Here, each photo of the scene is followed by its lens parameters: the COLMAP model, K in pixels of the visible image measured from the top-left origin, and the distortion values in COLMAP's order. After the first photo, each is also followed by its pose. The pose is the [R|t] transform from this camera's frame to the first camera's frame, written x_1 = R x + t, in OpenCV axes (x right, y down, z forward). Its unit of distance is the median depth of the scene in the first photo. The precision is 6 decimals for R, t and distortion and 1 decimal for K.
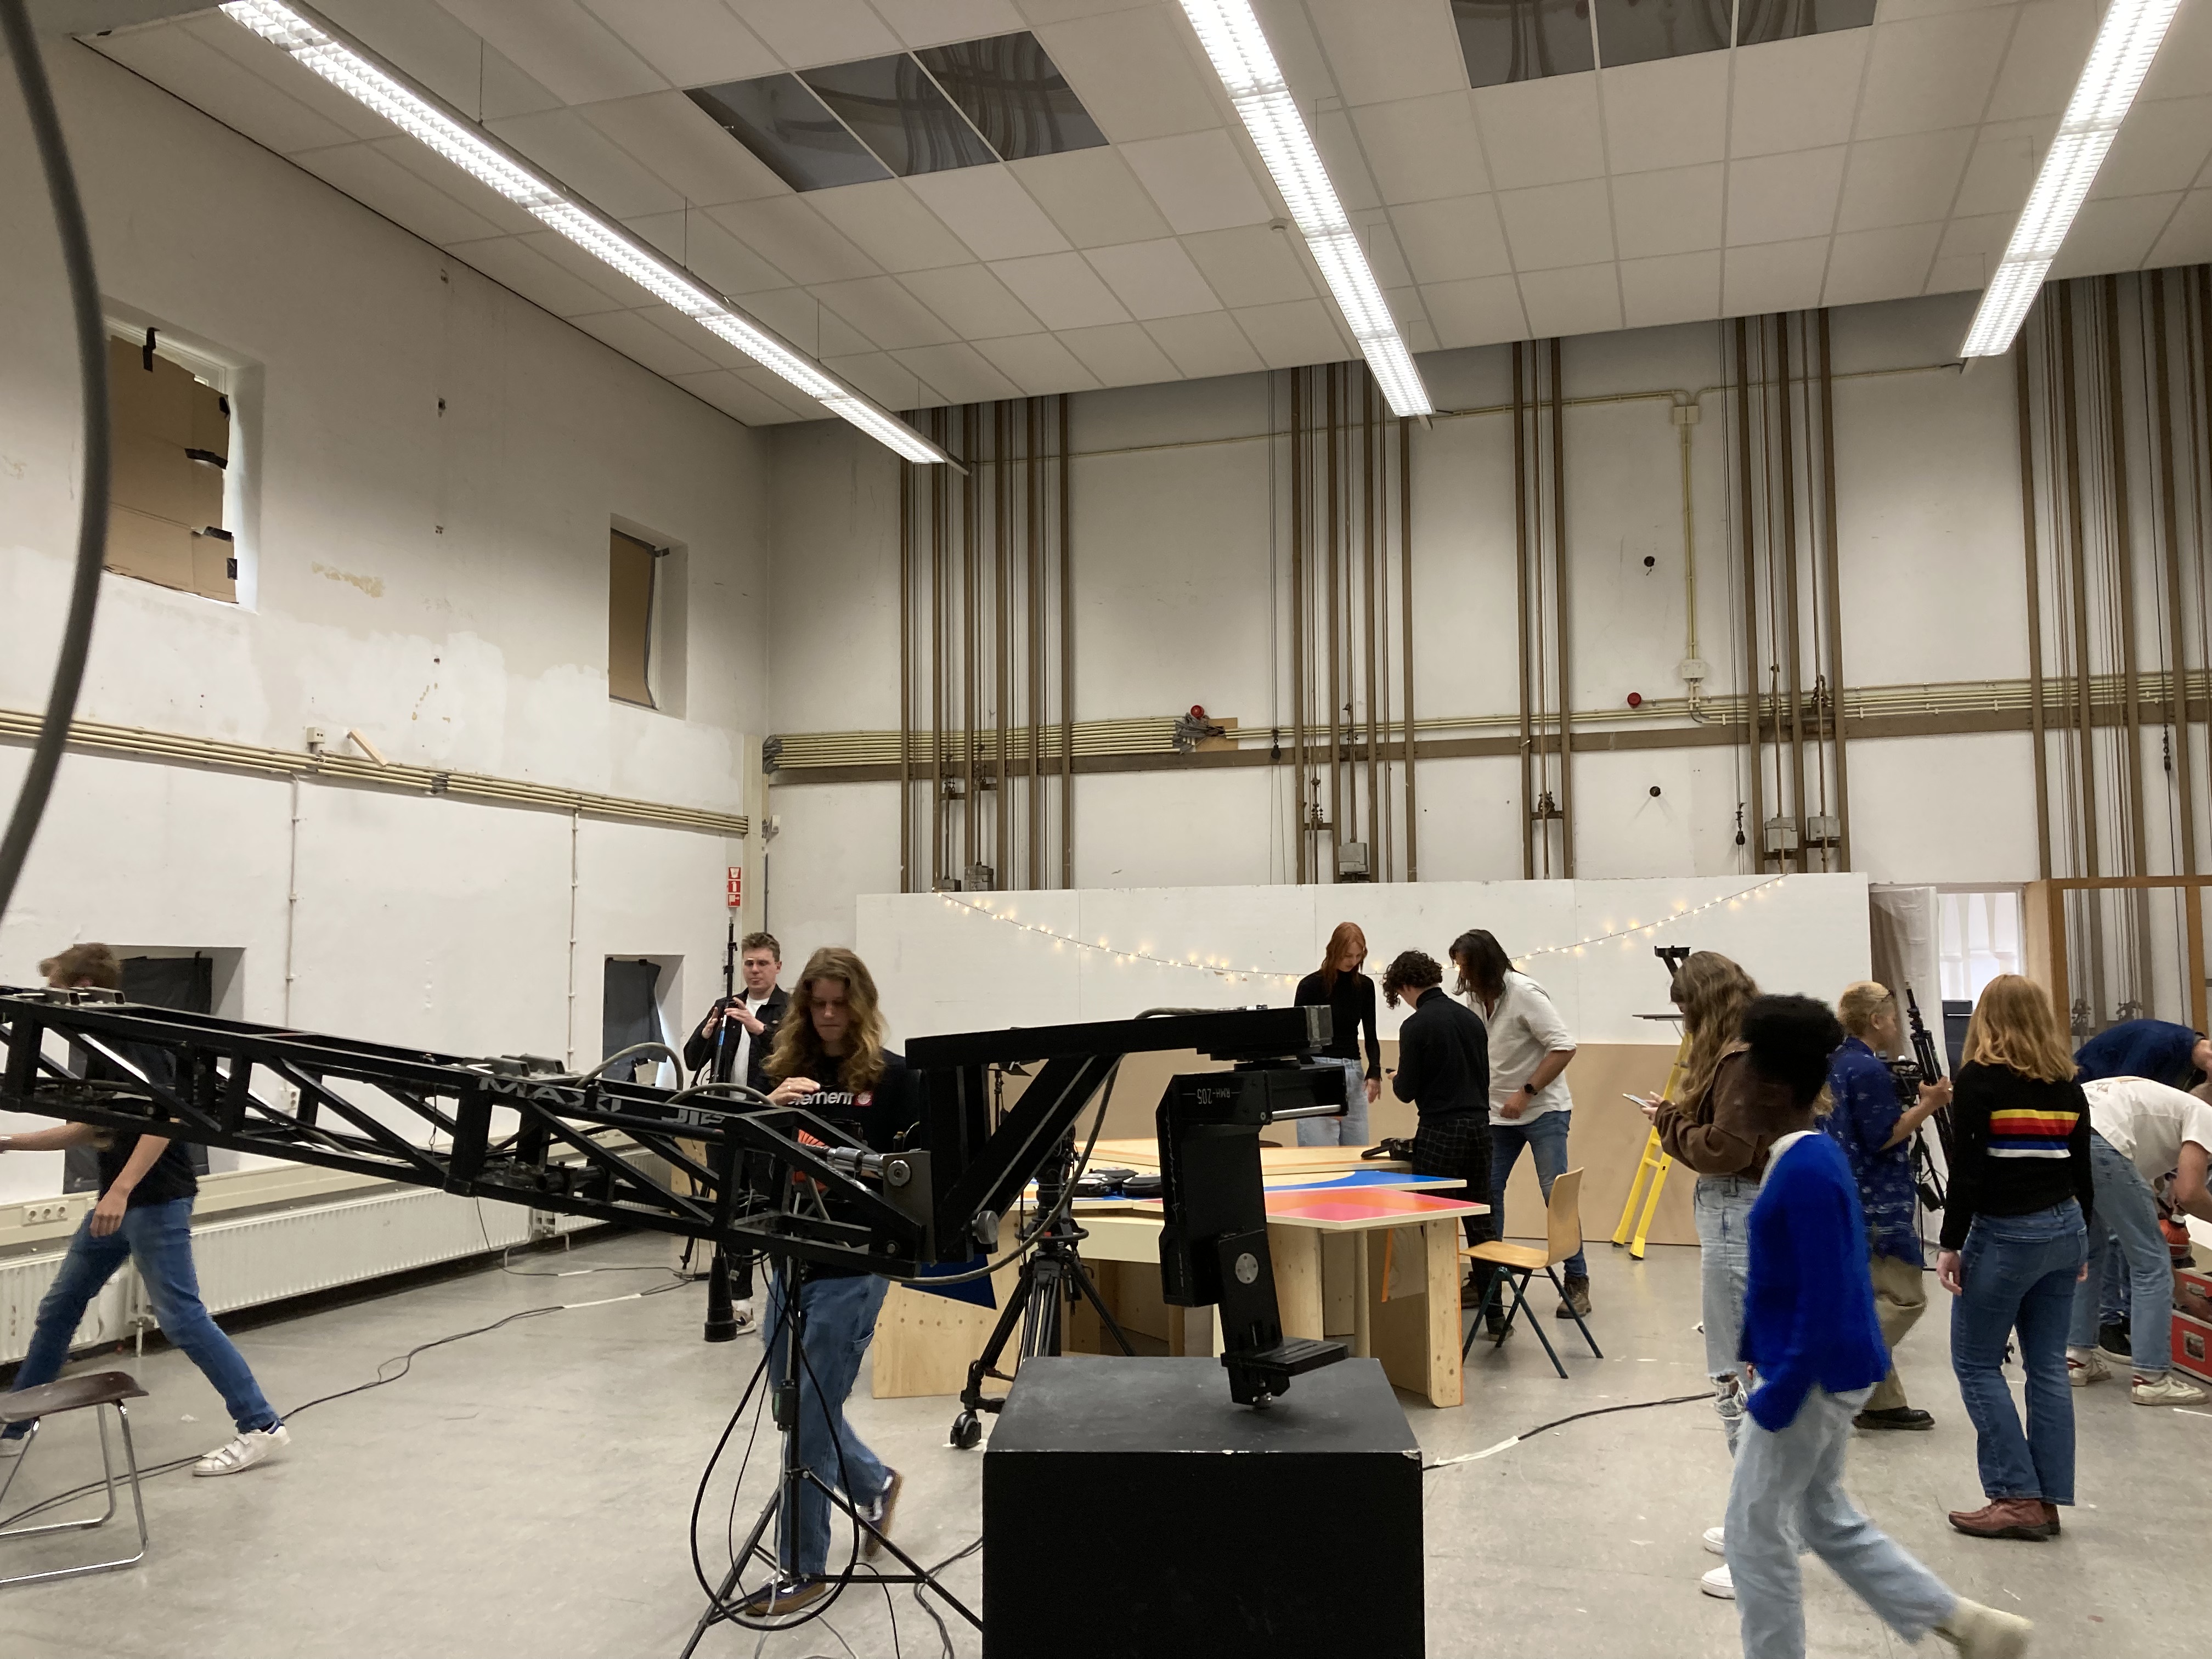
lens RADIAL K [[1815.9, 0, 1110.4], [0, 1815.9, 826.8], [0, 0, 1]] dist [0.042708, -0.052844]
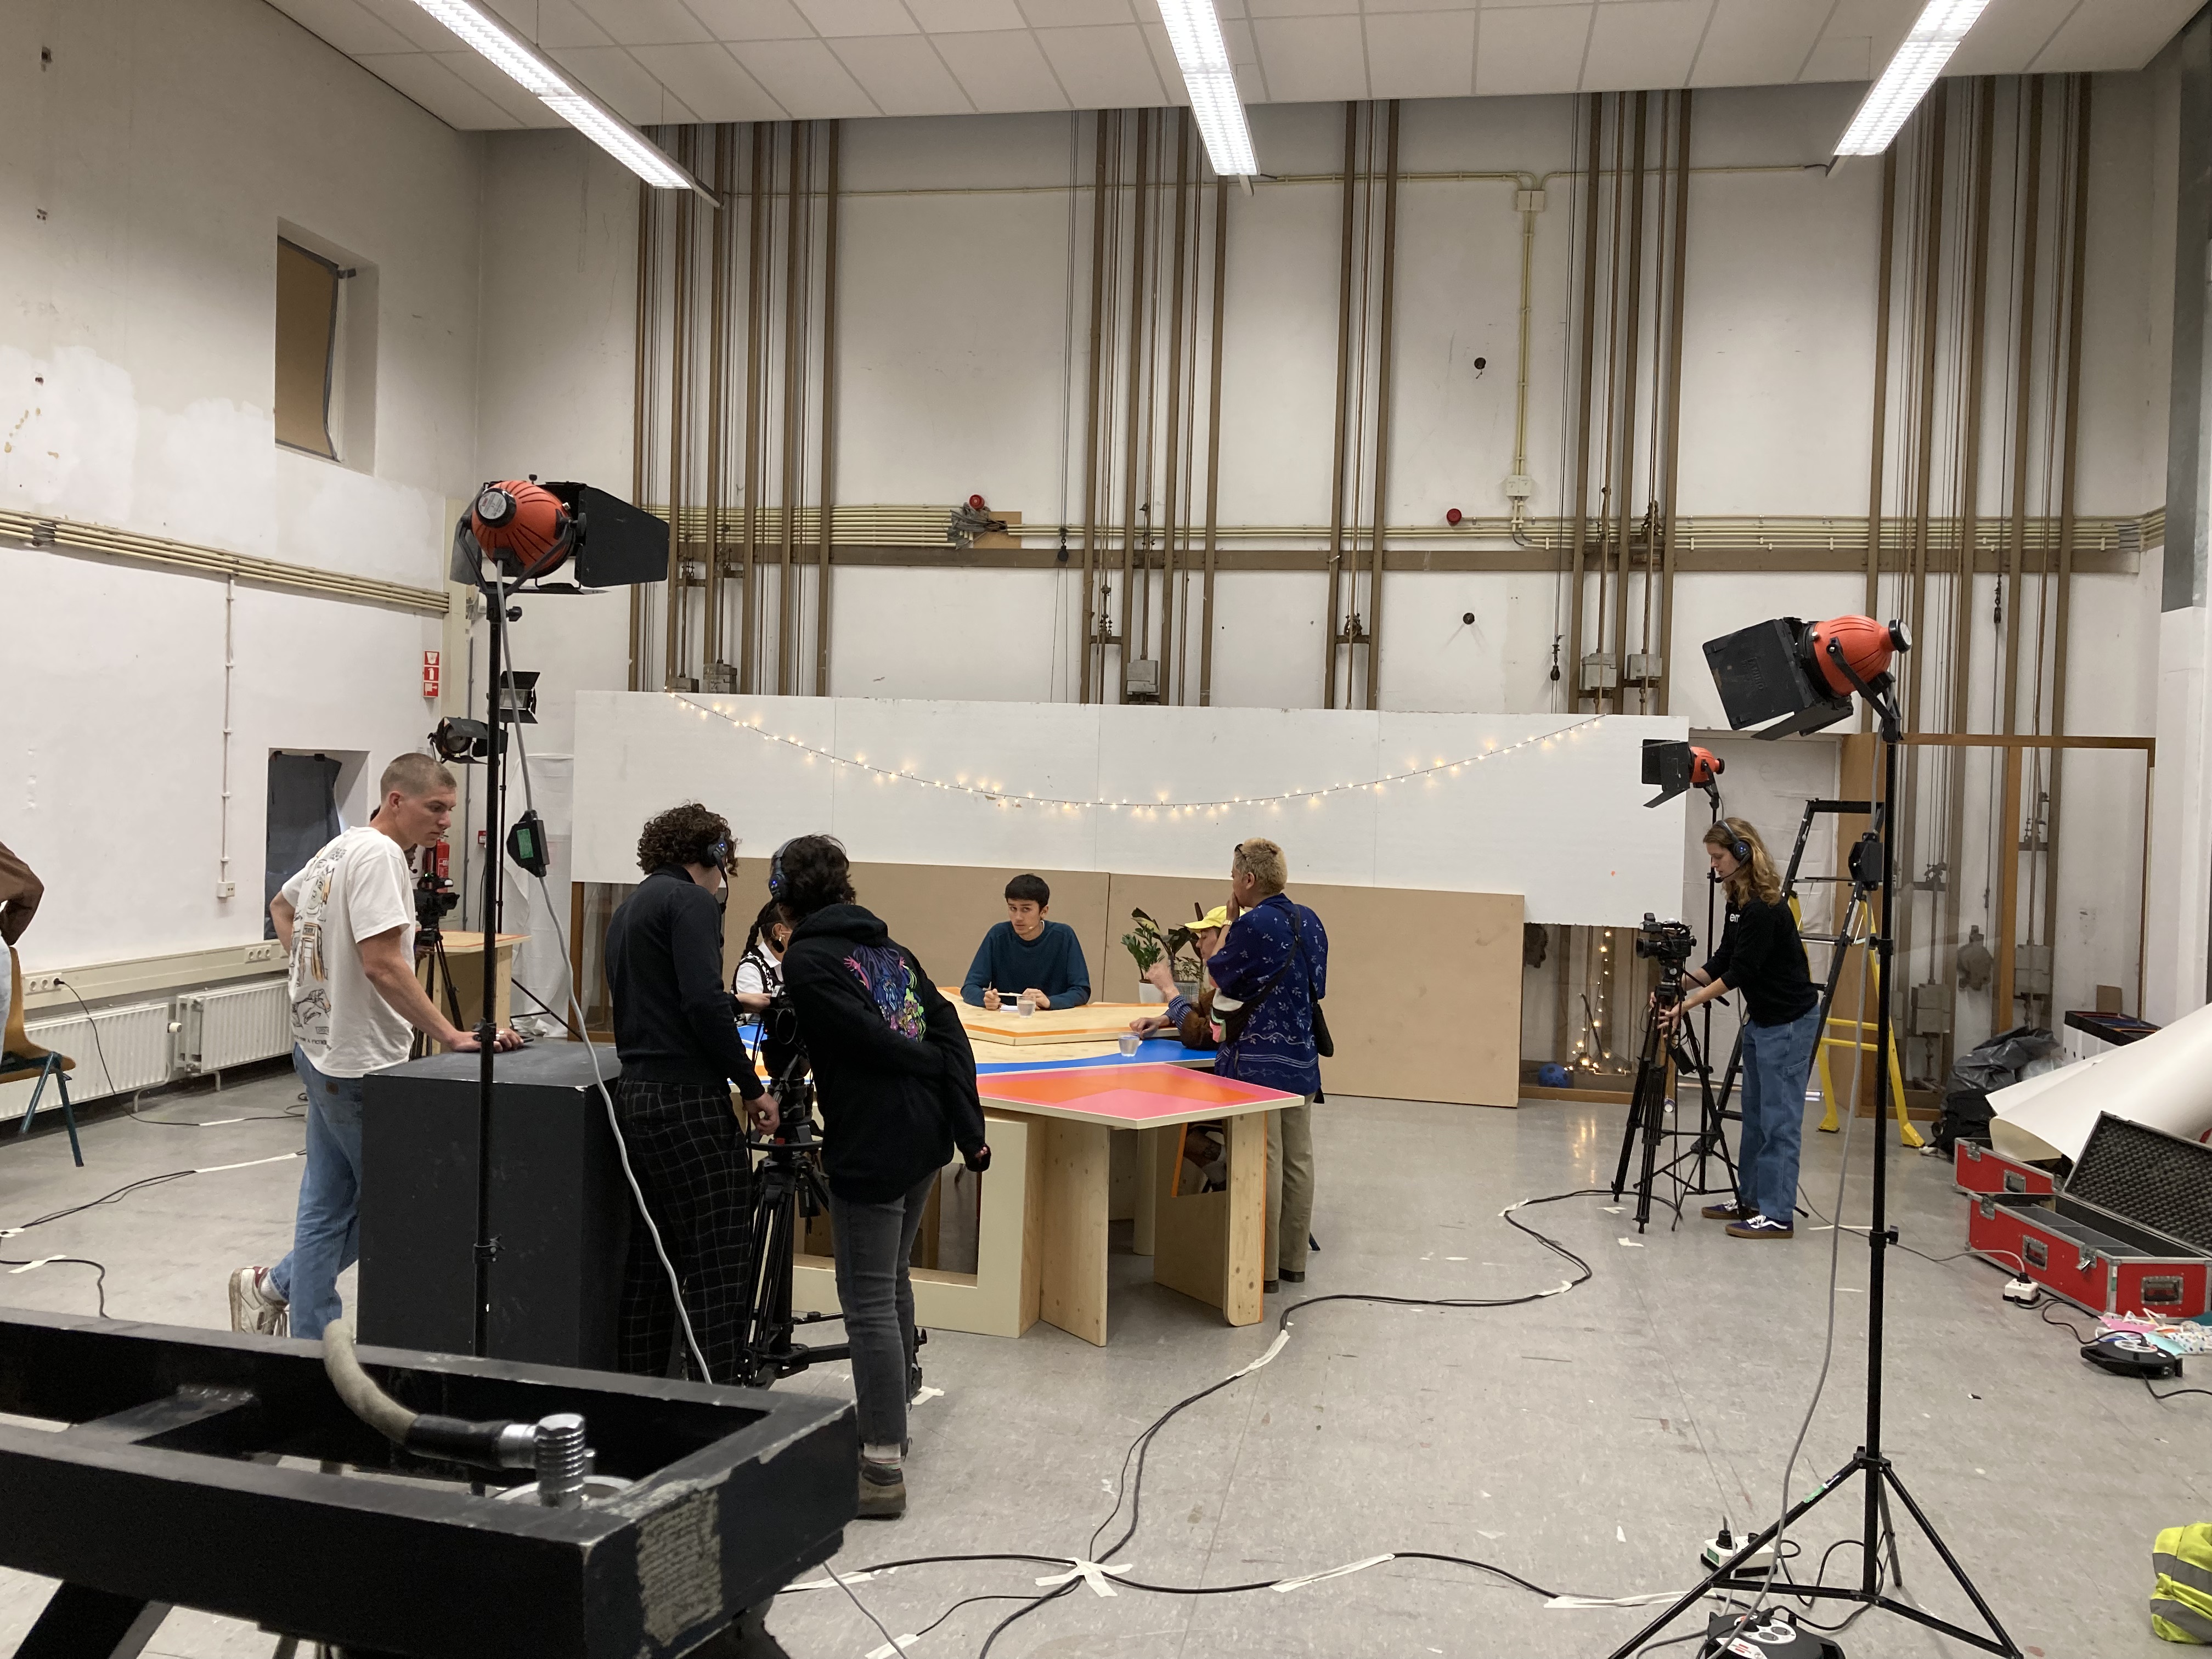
lens RADIAL K [[1815.9, 0, 1115.9], [0, 1815.9, 822.4], [0, 0, 1]] dist [0.042708, -0.052844]
pose [[0.989857, 0.034631, 0.137783, -0.001681], [-0.049119, 0.993449, 0.103179, -0.003121], [-0.133307, -0.108900, 0.985074, 0.103339]]
